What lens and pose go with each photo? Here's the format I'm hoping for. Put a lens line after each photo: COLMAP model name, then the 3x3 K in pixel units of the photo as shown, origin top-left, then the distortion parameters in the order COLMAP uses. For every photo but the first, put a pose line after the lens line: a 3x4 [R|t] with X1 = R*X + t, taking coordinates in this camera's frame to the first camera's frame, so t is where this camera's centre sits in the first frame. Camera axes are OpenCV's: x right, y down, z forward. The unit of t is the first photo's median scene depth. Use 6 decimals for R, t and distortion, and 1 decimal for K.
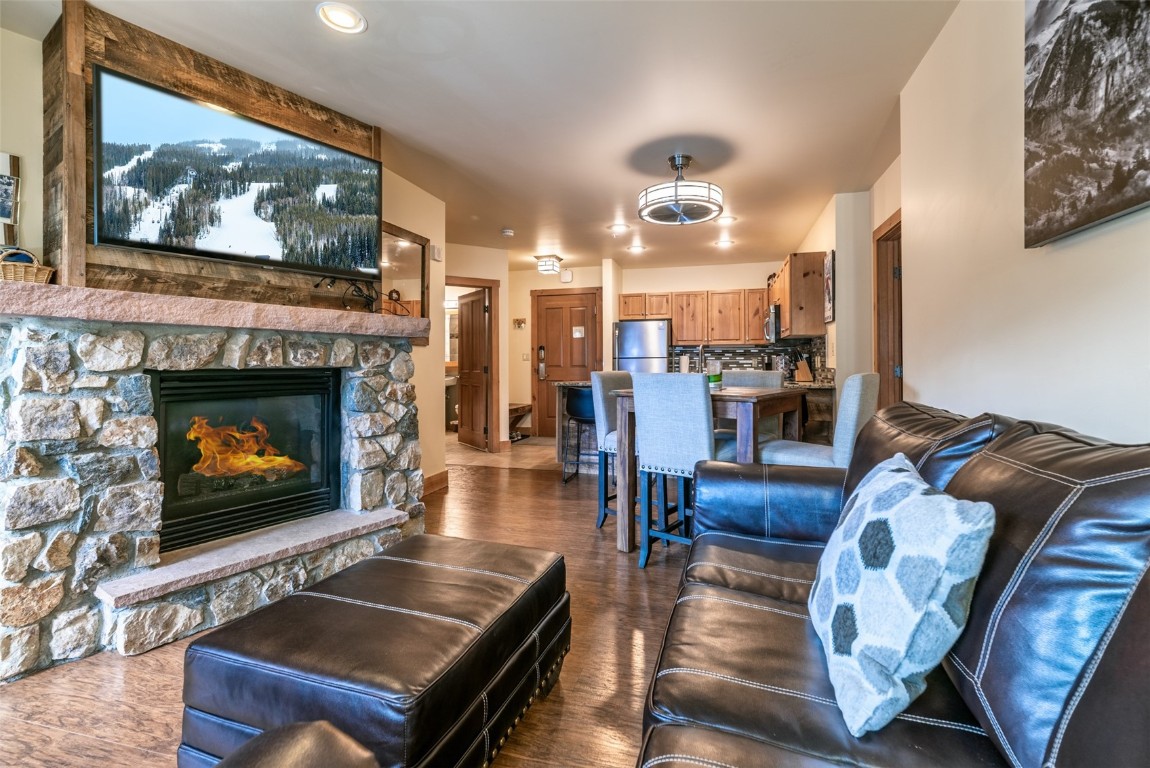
lens RADIAL K [[535.9, 0, 523.5], [0, 535.9, 358.0], [0, 0, 1]] dist [0.008931, 0.000802]
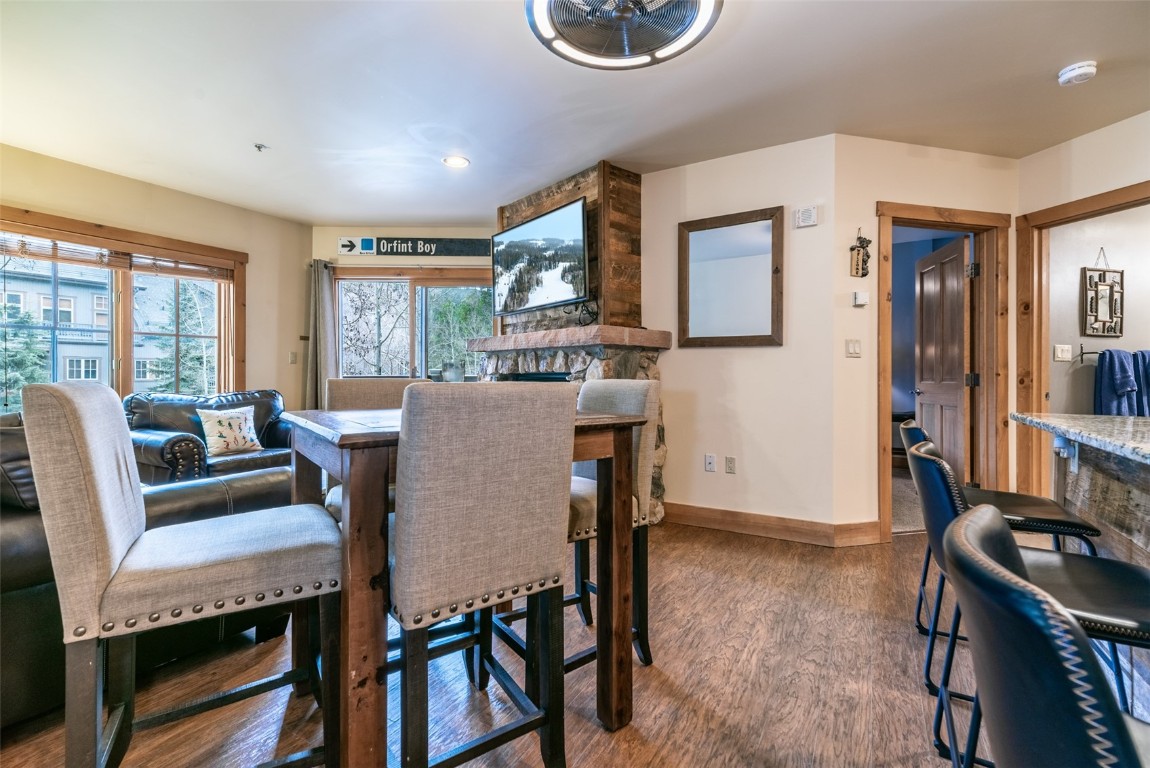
lens RADIAL K [[535.9, 0, 563.2], [0, 535.9, 378.2], [0, 0, 1]] dist [0.008931, 0.000802]
pose [[-0.237208, -0.000390, -0.971459, 1.007715], [0.001911, 0.999998, -0.000868, 0.034316], [0.971457, -0.002062, -0.237207, 1.419400]]
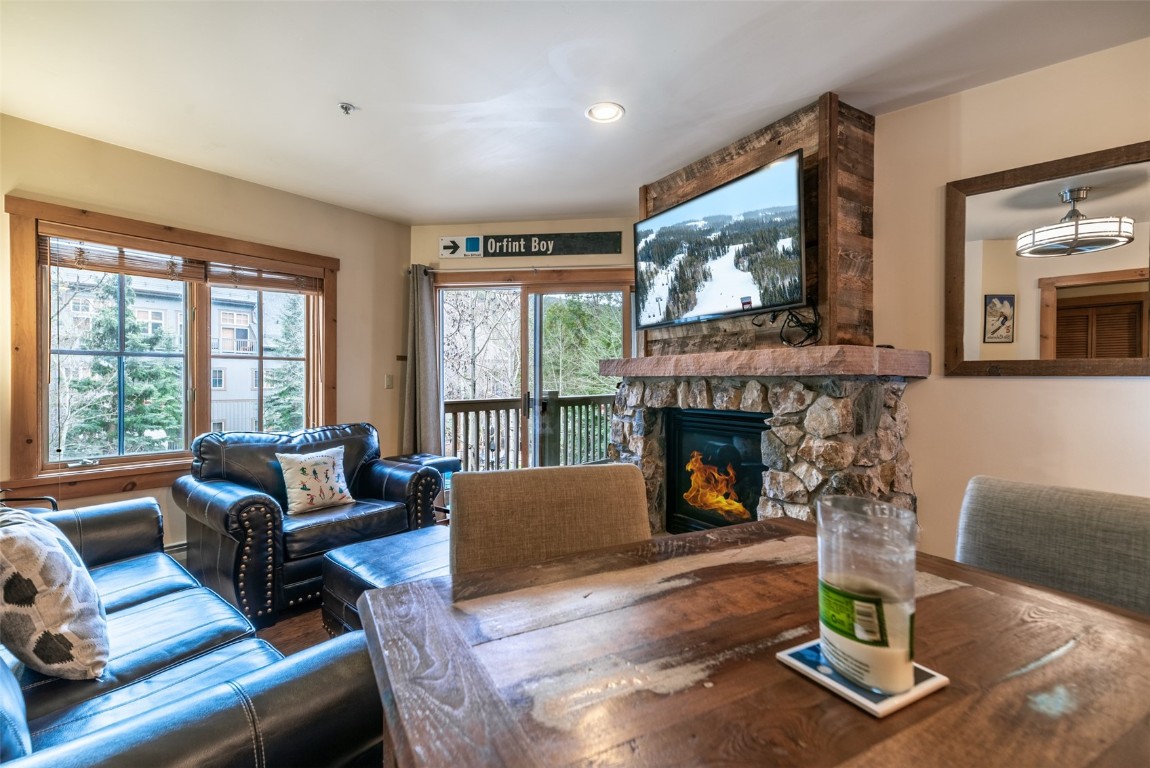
lens RADIAL K [[535.9, 0, 564.7], [0, 535.9, 395.2], [0, 0, 1]] dist [0.008931, 0.000802]
pose [[-0.381331, 0.014829, -0.924319, 0.666650], [-0.000405, 0.999869, 0.016208, -0.028545], [0.924438, 0.006555, -0.381275, 1.132425]]
